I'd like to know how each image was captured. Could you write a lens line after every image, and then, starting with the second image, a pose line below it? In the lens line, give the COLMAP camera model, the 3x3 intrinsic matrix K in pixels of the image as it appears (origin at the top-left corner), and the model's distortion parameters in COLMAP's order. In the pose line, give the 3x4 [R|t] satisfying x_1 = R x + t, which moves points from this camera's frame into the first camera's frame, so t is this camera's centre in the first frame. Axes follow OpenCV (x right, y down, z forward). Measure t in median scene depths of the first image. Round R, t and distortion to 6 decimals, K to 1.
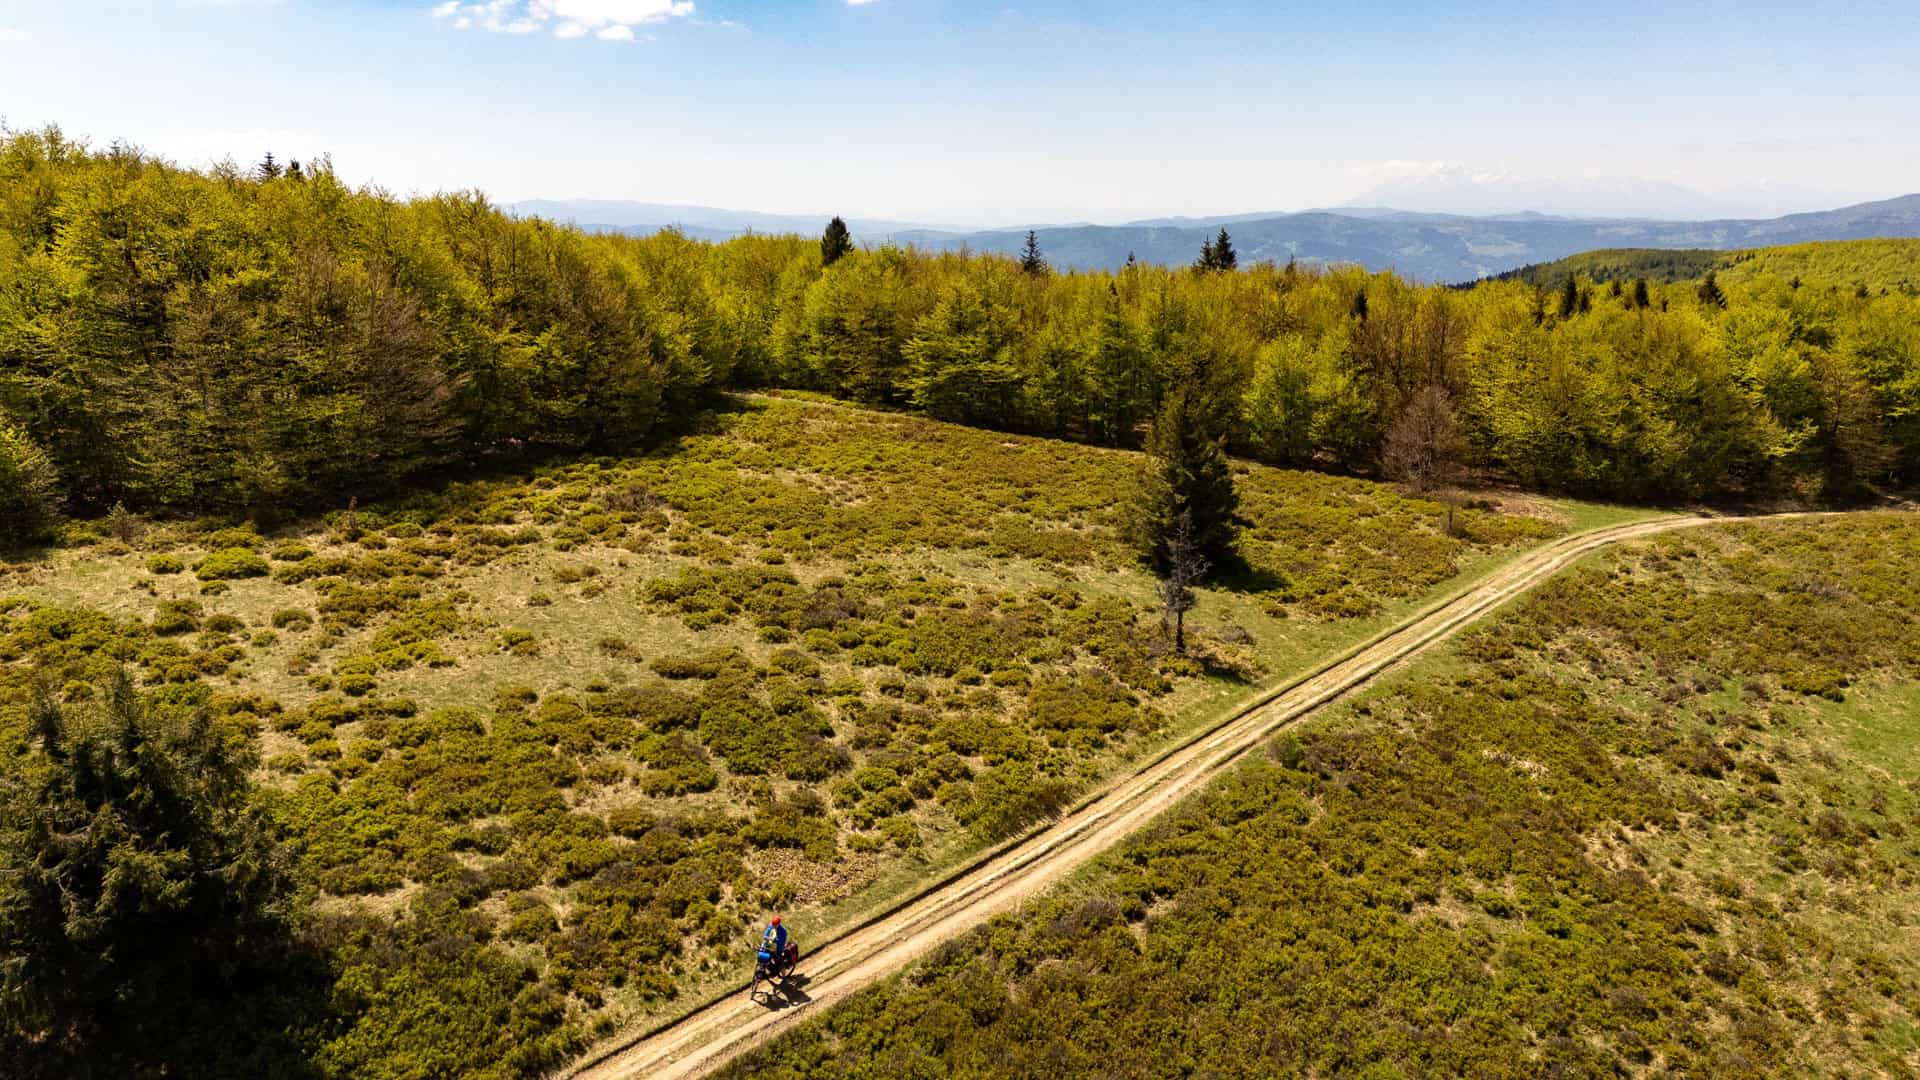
lens RADIAL K [[1393.4, 0, 960.0], [0, 1393.4, 540.0], [0, 0, 1]] dist [-0.001788, -0.005424]
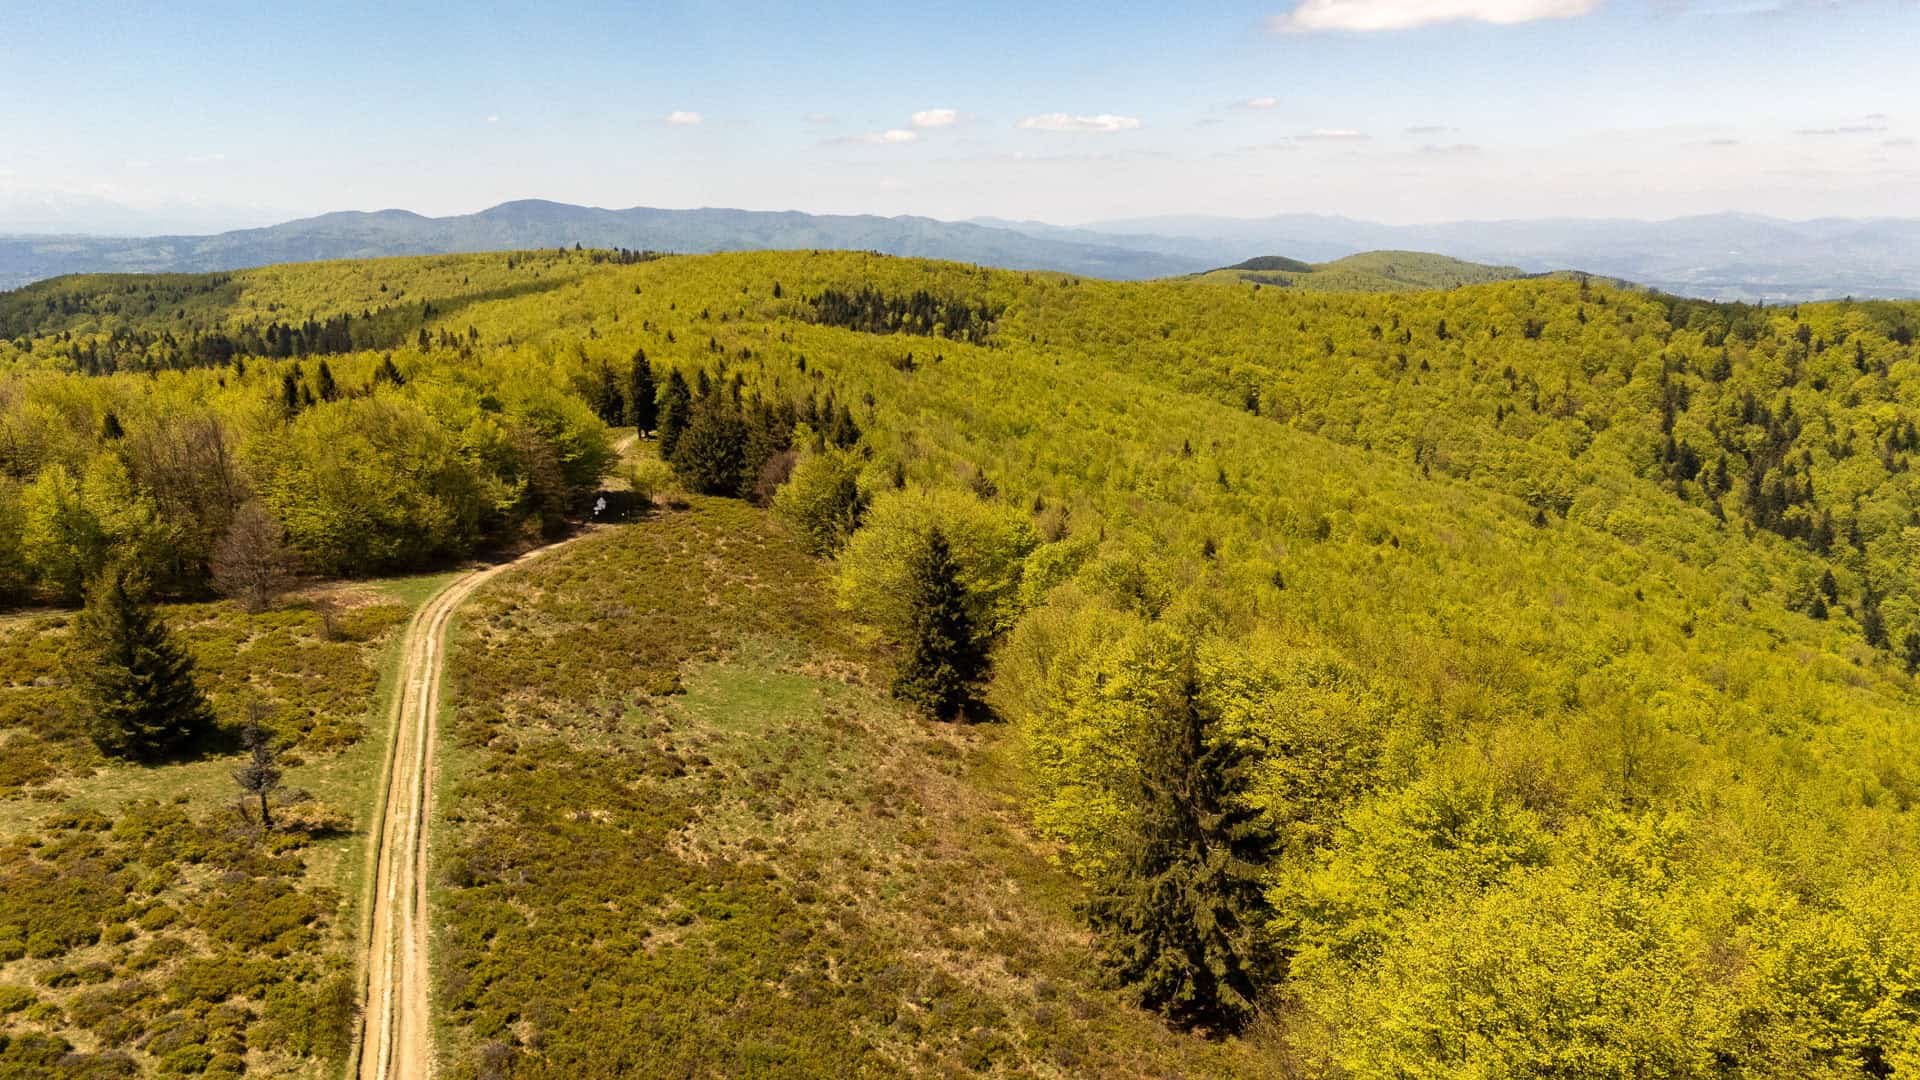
lens RADIAL K [[1393.4, 0, 960.0], [0, 1393.4, 540.0], [0, 0, 1]] dist [-0.001788, -0.005424]
pose [[0.521180, -0.189084, 0.832237, -0.362227], [0.189936, 0.976390, 0.102890, -0.126759], [-0.832043, 0.104447, 0.544789, -0.010842]]
